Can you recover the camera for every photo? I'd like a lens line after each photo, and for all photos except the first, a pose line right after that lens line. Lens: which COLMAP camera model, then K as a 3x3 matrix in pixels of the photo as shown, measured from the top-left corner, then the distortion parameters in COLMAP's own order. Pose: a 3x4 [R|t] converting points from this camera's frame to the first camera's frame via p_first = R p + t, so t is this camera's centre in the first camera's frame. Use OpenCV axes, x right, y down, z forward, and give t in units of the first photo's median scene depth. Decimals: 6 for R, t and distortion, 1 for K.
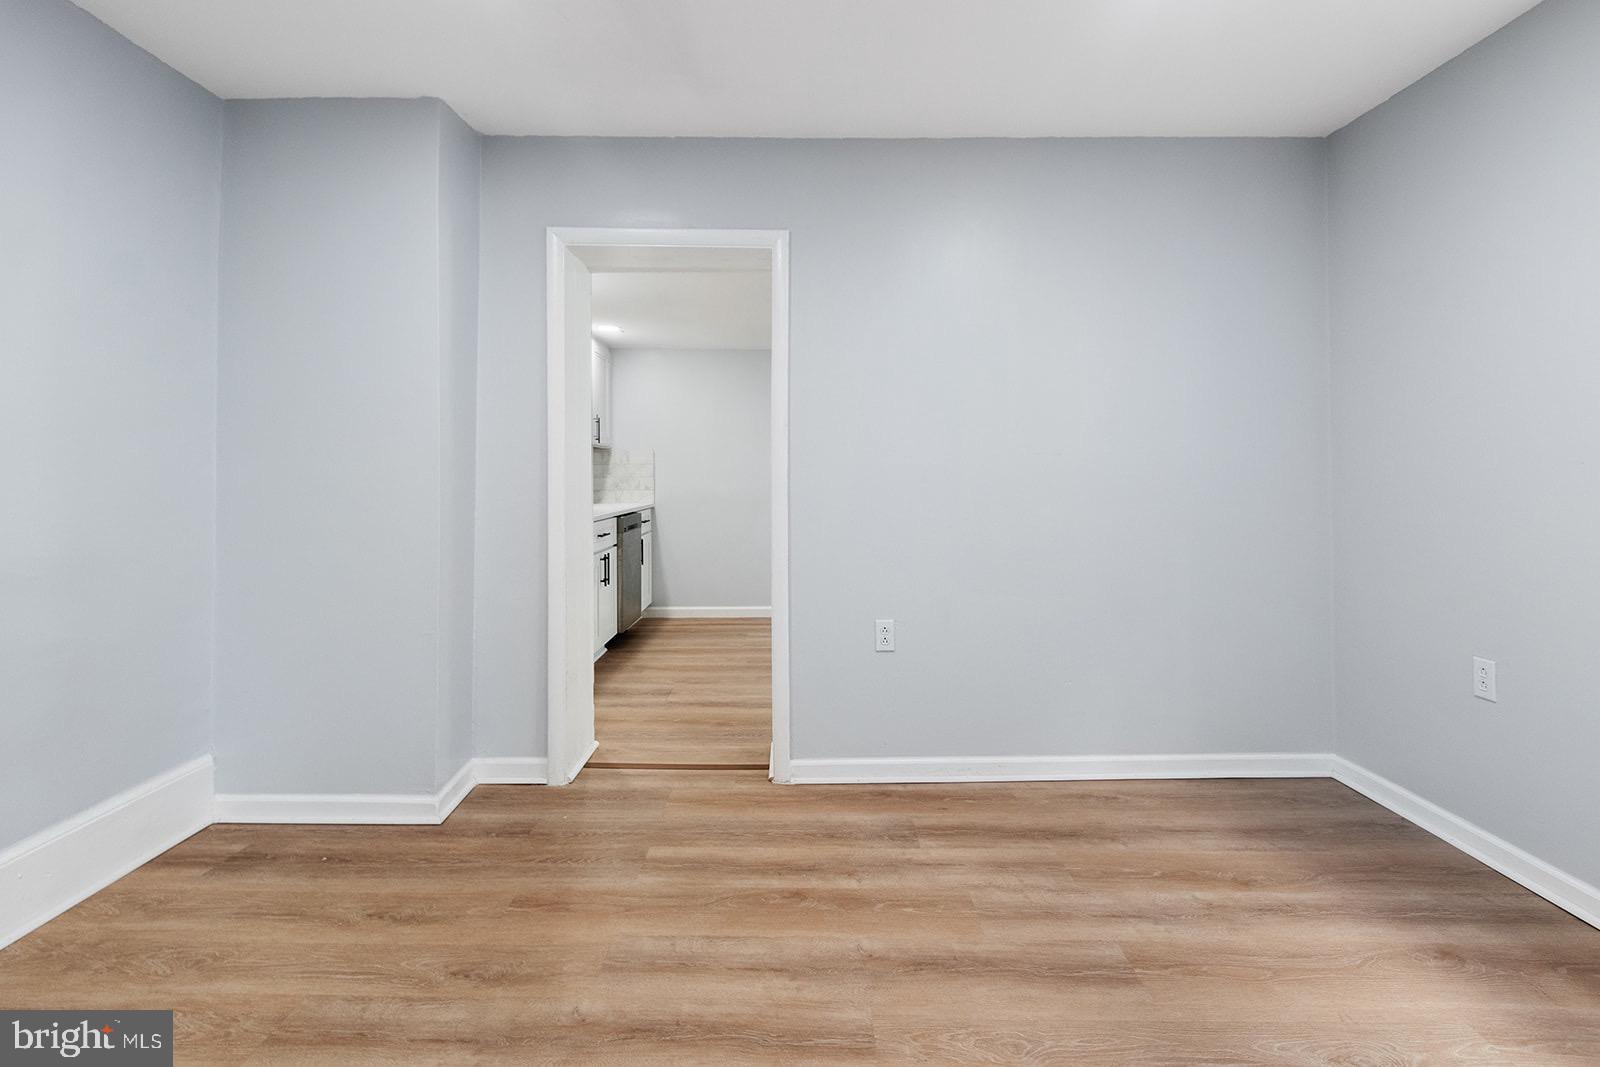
lens RADIAL K [[733.0, 0, 798.9], [0, 733.0, 476.5], [0, 0, 1]] dist [0.000006, -0.000396]
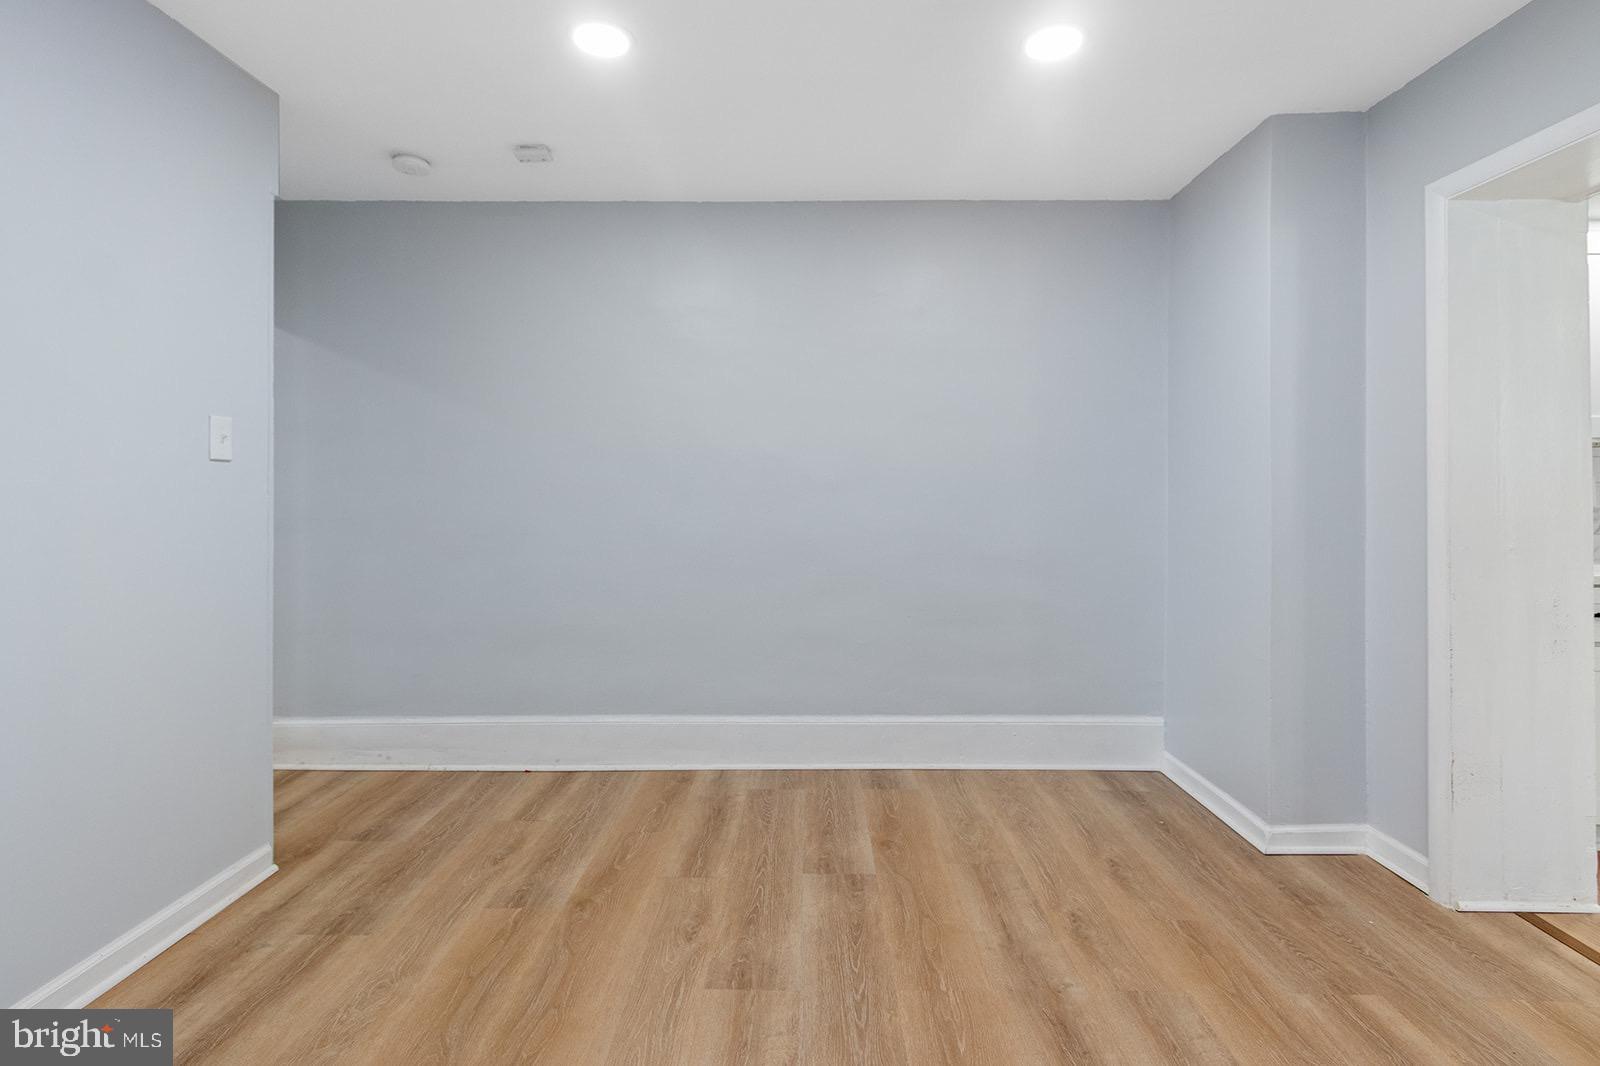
lens RADIAL K [[772.3, 0, 818.6], [0, 772.3, 495.4], [0, 0, 1]] dist [0.008105, -0.000165]
pose [[0.023233, -0.000014, -0.999730, 0.602047], [-0.002763, 0.999996, -0.000078, -0.007717], [0.999726, 0.002764, 0.023233, 0.416131]]
